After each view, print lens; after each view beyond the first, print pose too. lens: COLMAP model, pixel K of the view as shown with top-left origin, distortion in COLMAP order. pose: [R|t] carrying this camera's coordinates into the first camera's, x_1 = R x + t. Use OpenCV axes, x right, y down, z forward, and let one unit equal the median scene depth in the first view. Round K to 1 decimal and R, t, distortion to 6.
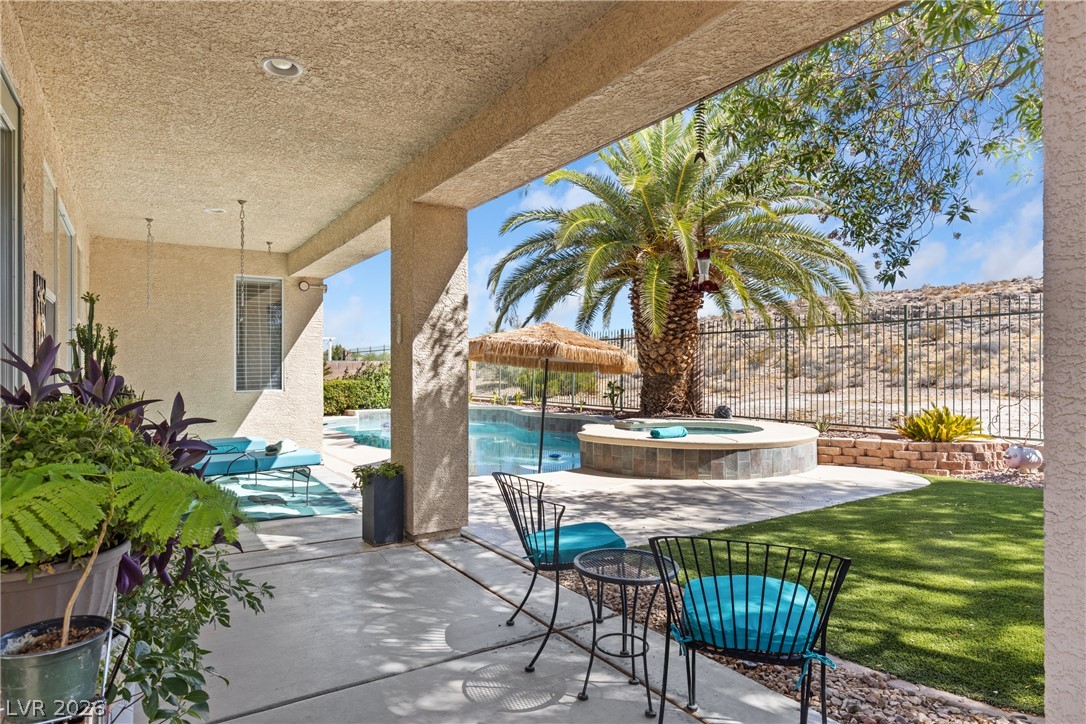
lens RADIAL K [[644.0, 0, 543.7], [0, 644.0, 366.2], [0, 0, 1]] dist [-0.009453, -0.000745]
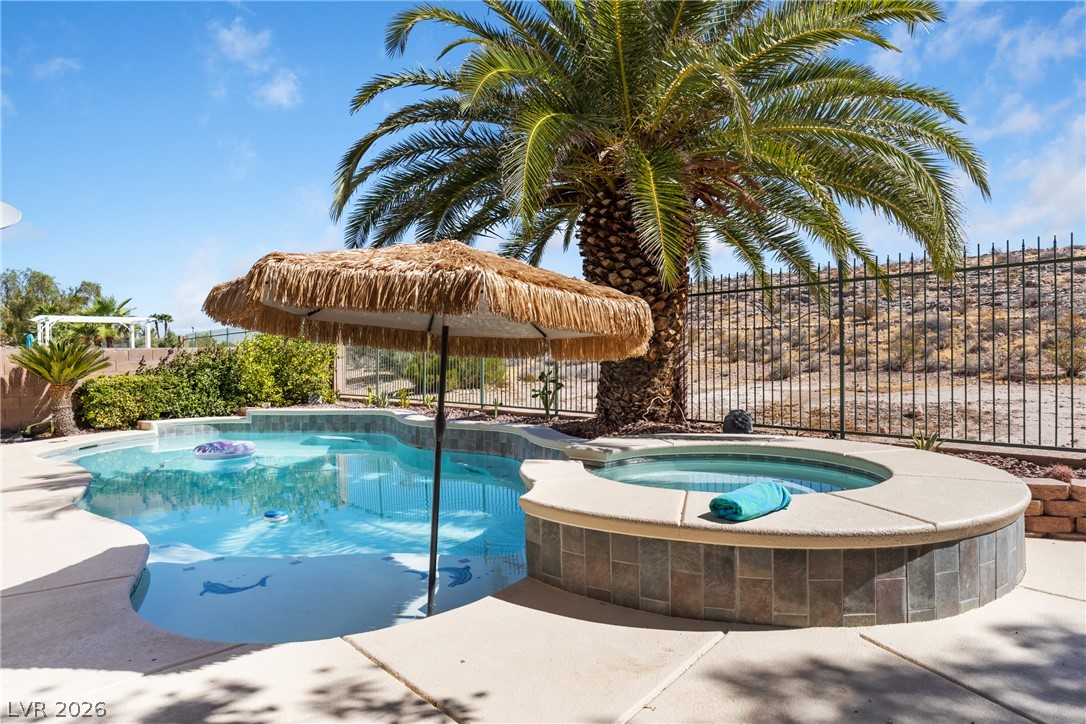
lens RADIAL K [[644.0, 0, 547.2], [0, 644.0, 369.8], [0, 0, 1]] dist [-0.009453, -0.000745]
pose [[0.986115, -0.017493, 0.165139, 0.000364], [0.013235, 0.999552, 0.026852, 0.003700], [-0.165535, -0.024294, 0.985905, 0.322514]]
